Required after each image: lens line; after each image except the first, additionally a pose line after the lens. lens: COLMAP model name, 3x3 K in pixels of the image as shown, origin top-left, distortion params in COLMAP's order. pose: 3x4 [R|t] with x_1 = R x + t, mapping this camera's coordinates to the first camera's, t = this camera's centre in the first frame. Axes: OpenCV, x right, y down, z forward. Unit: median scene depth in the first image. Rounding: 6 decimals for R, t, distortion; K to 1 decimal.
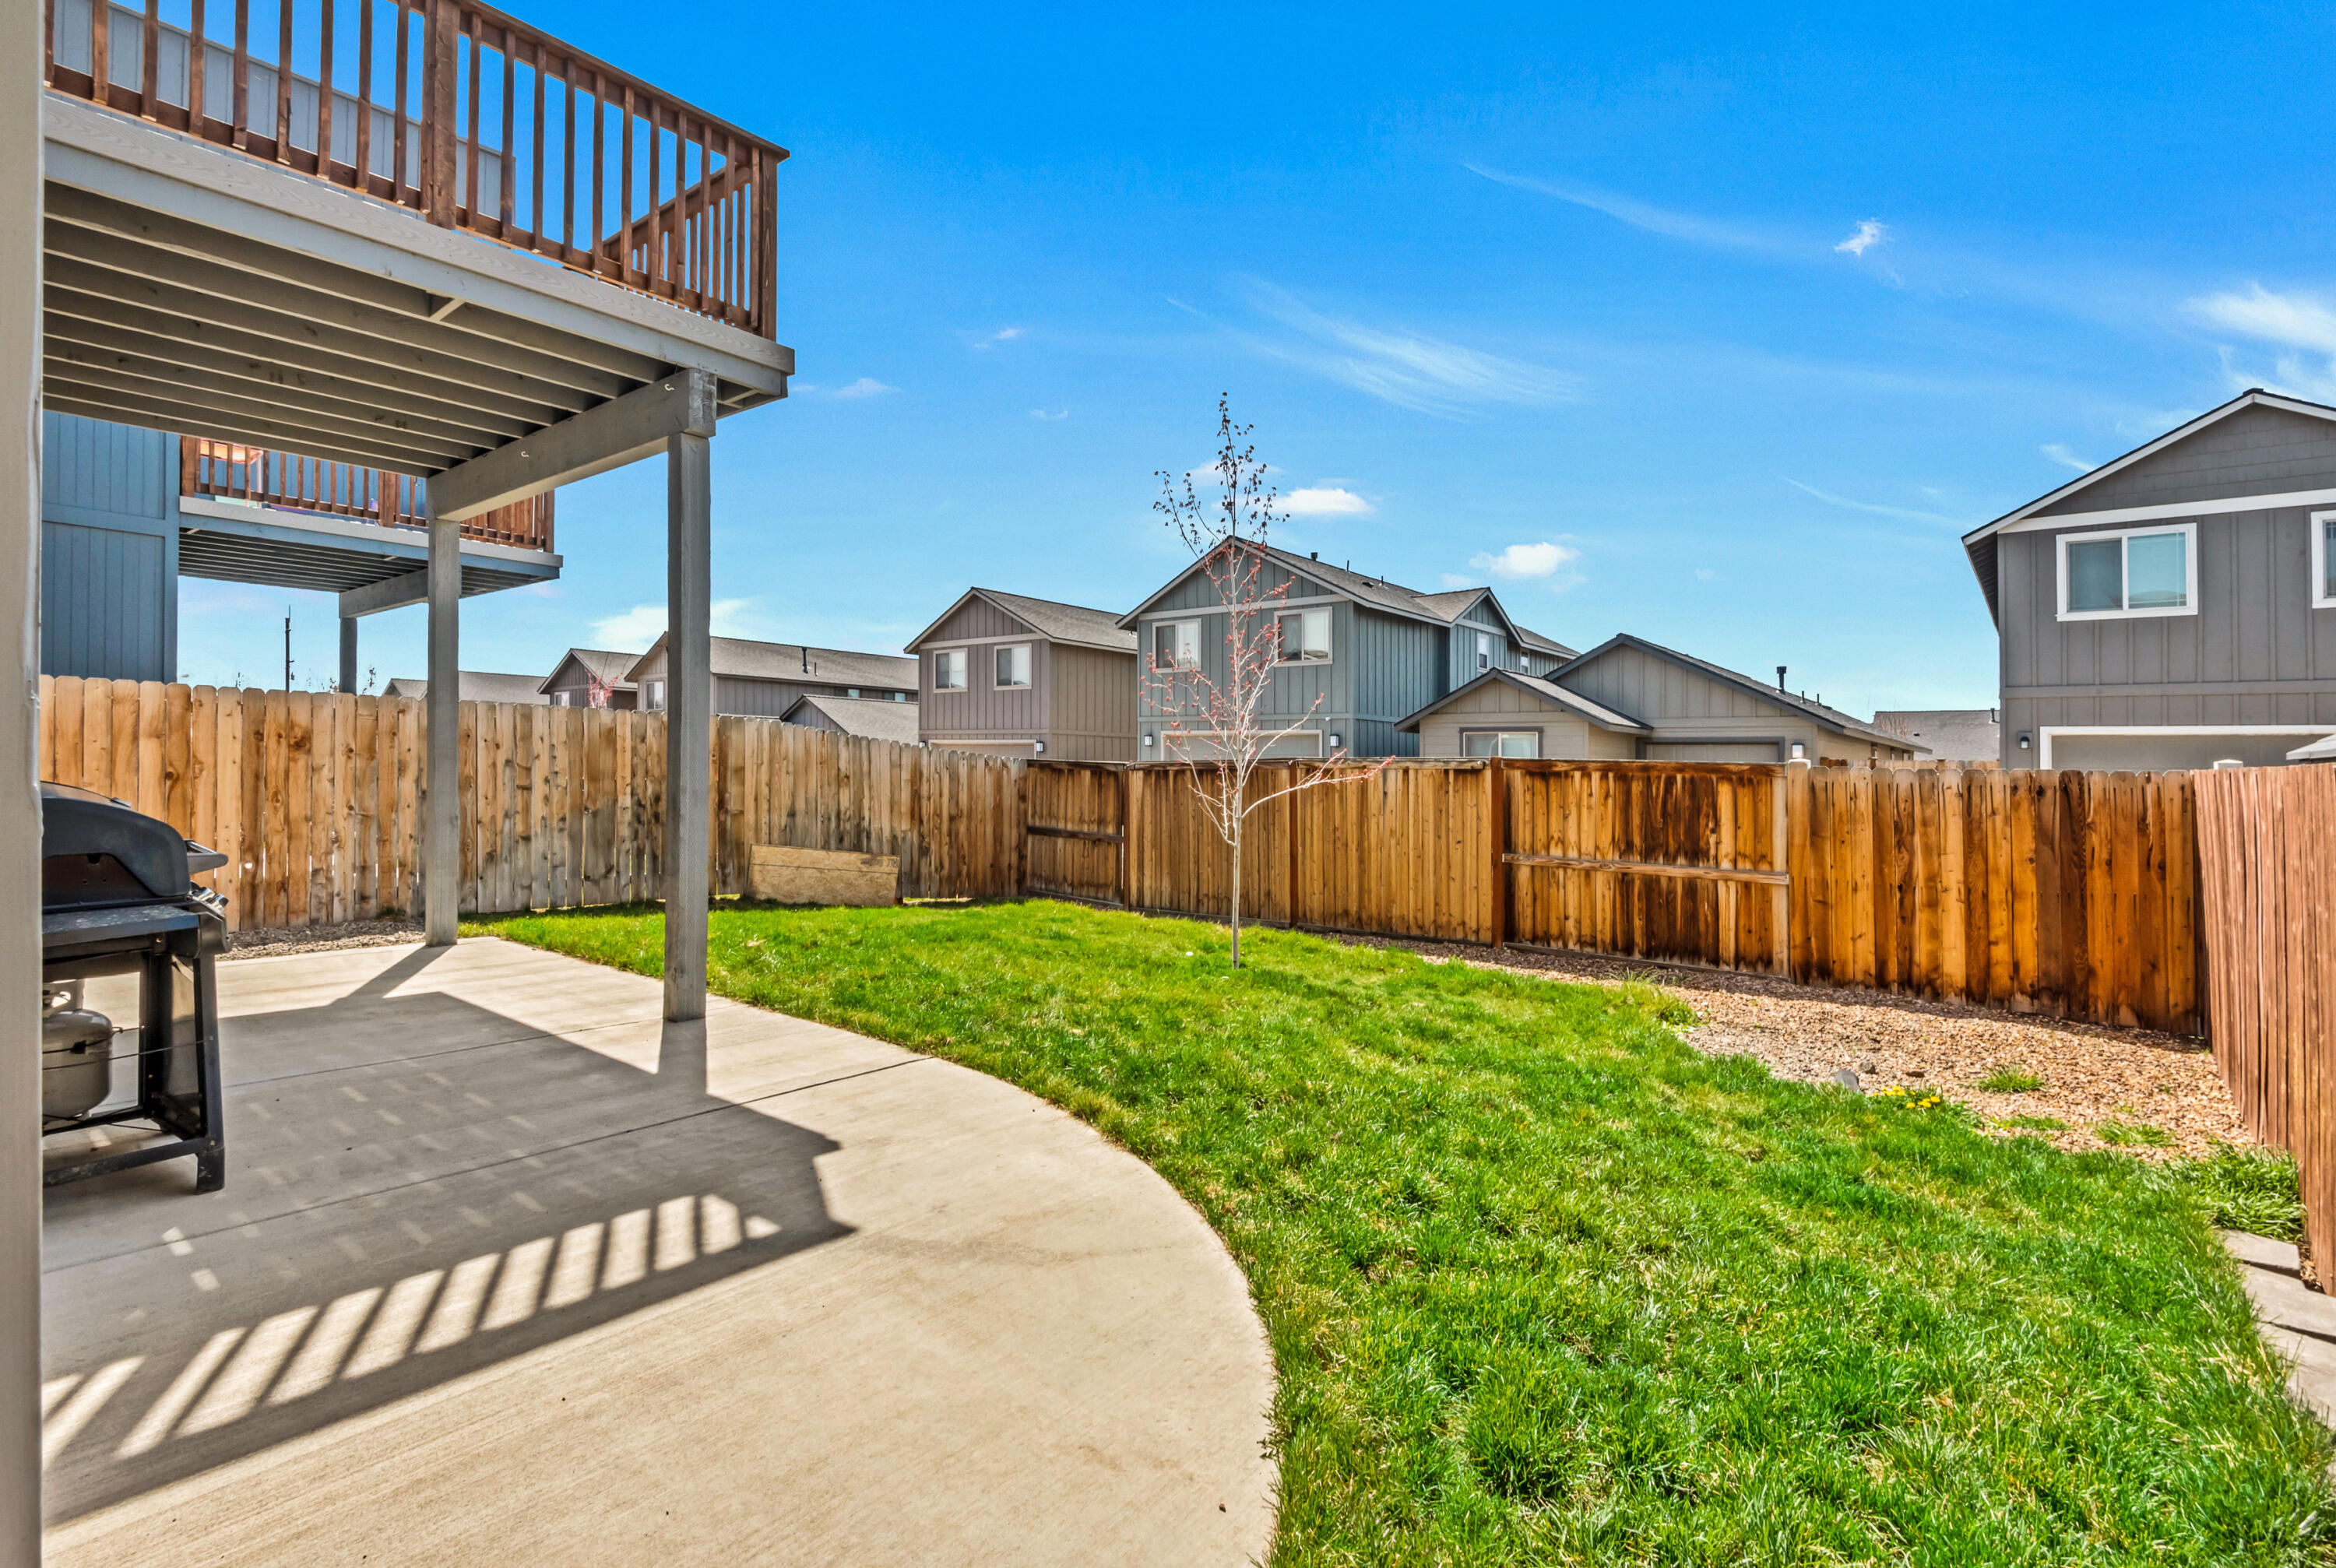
lens RADIAL K [[1063.5, 0, 1166.8], [0, 1063.5, 741.7], [0, 0, 1]] dist [-0.020623, -0.000483]
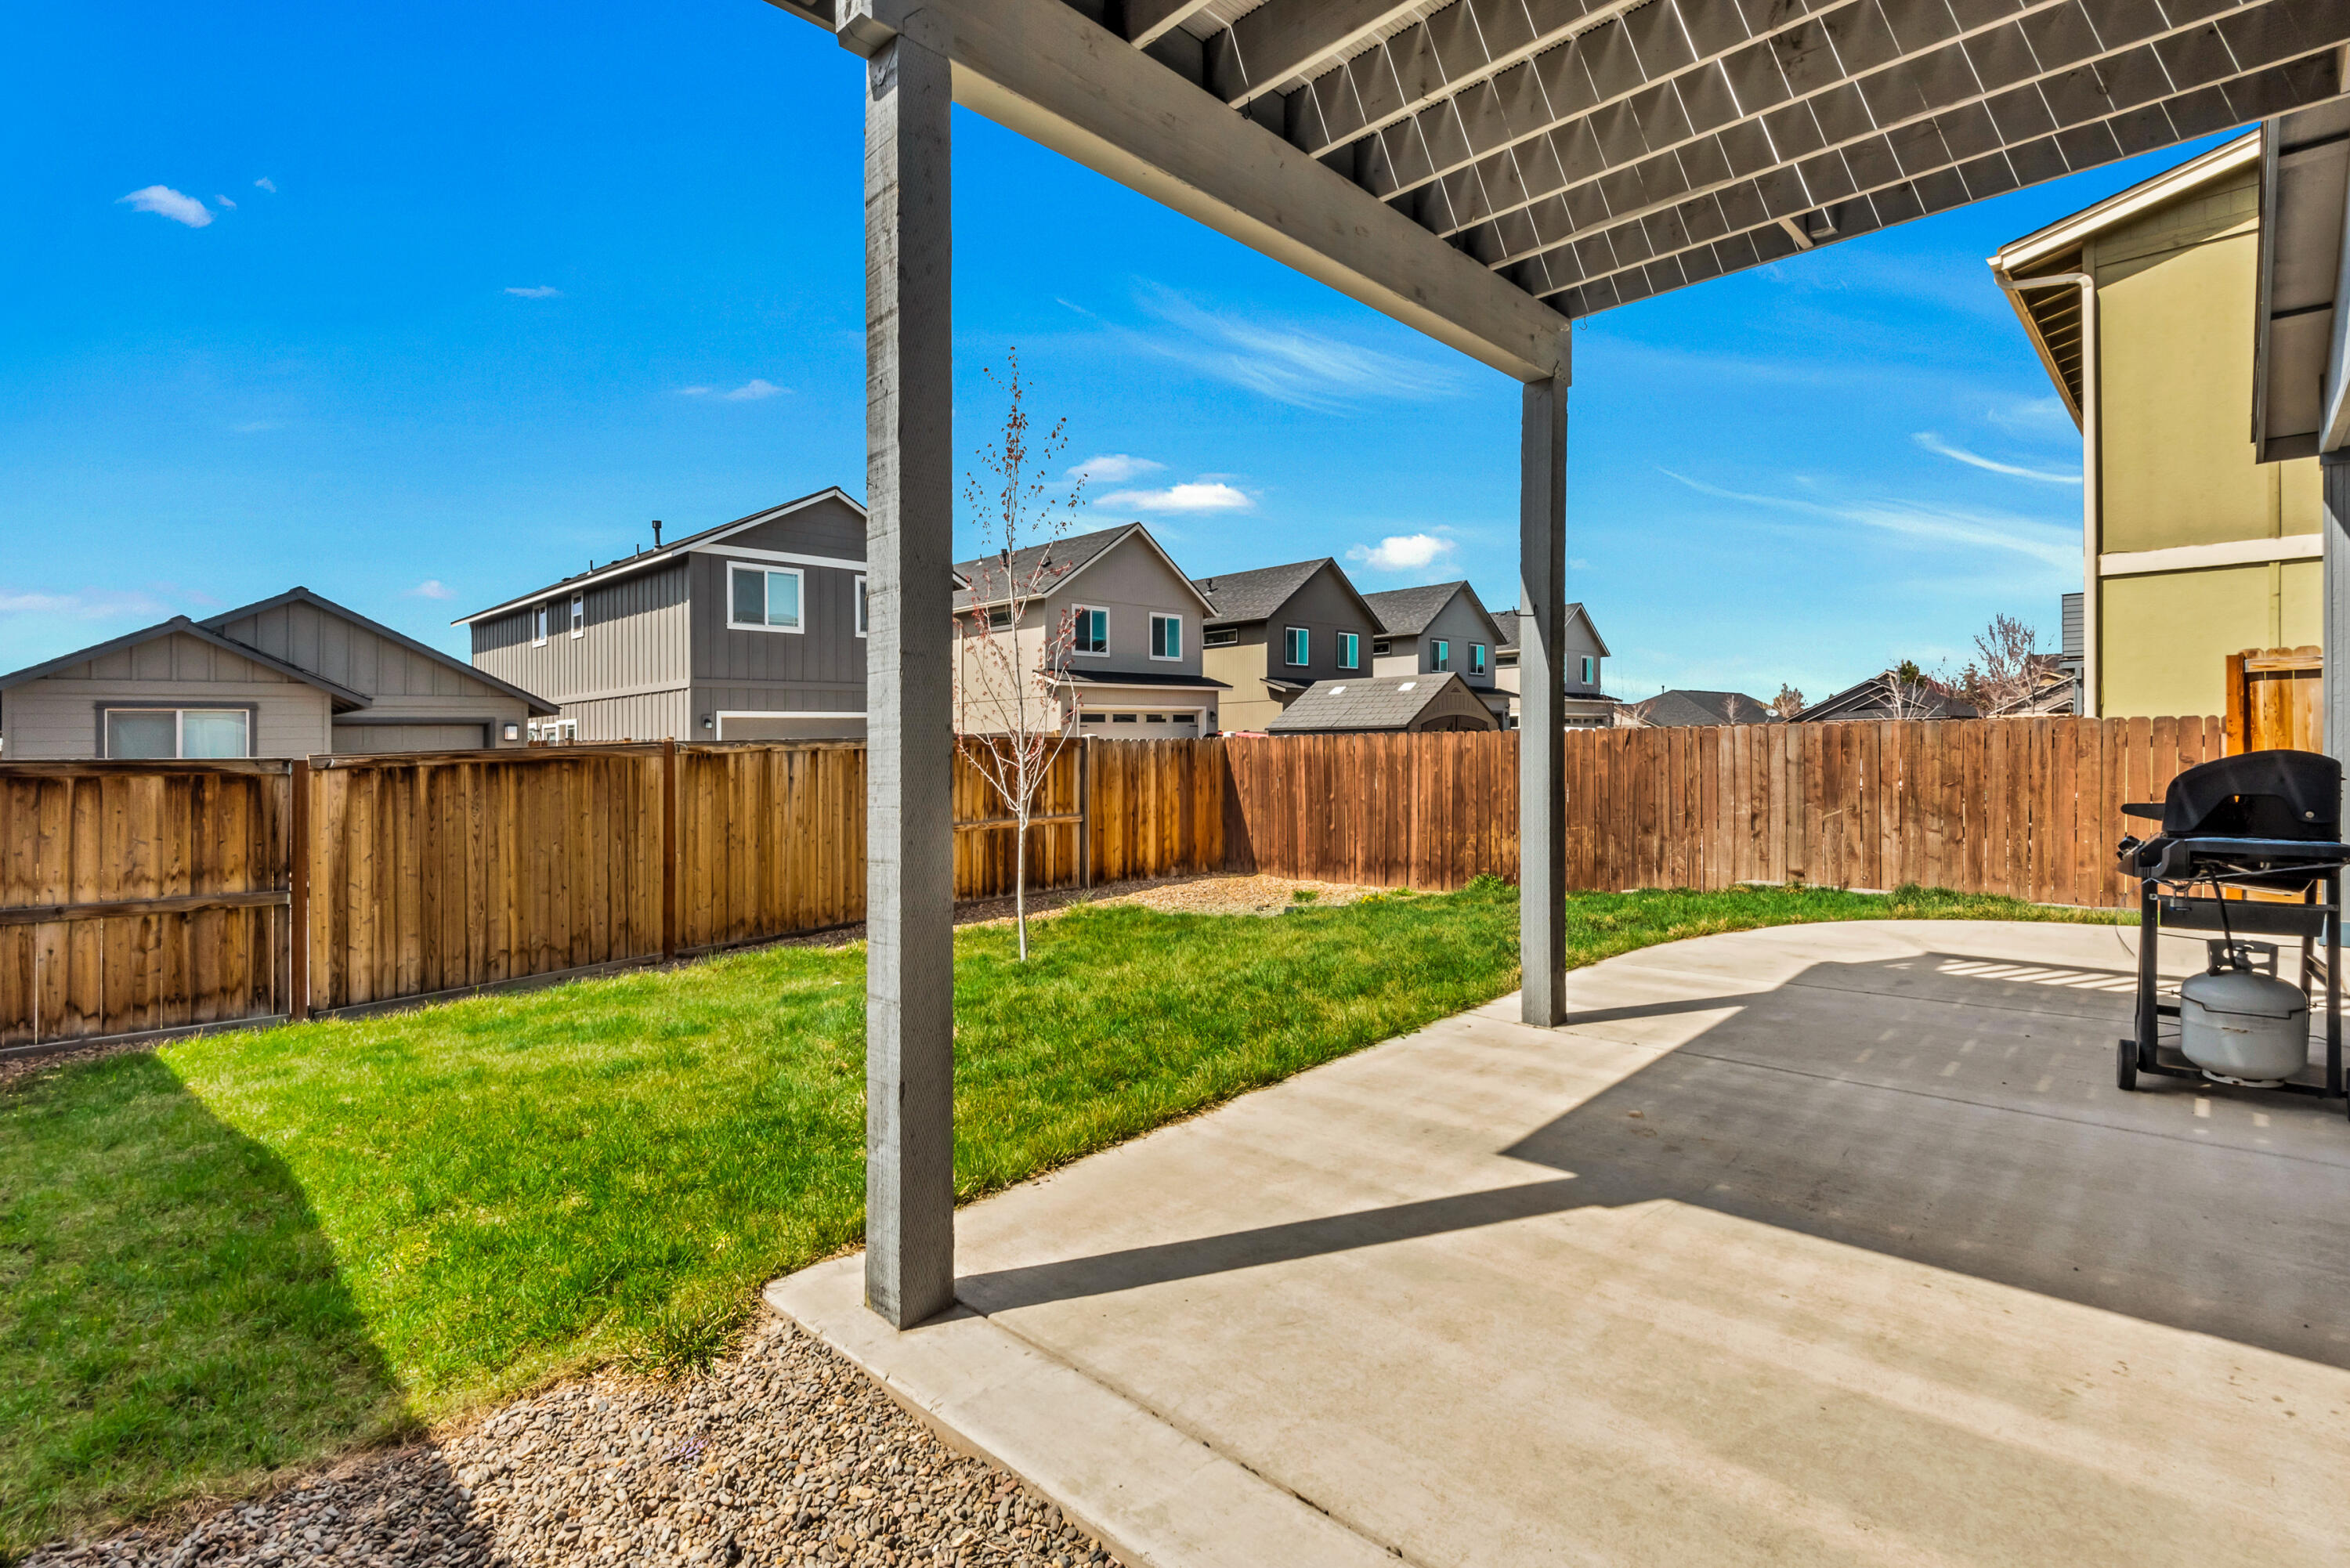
lens RADIAL K [[1069.9, 0, 1173.8], [0, 1069.9, 741.4], [0, 0, 1]] dist [-0.020623, -0.000483]
pose [[0.070726, -0.015944, 0.997368, -0.679986], [-0.000463, 0.999872, 0.016017, 0.002431], [-0.997496, -0.001594, 0.070710, 0.612040]]
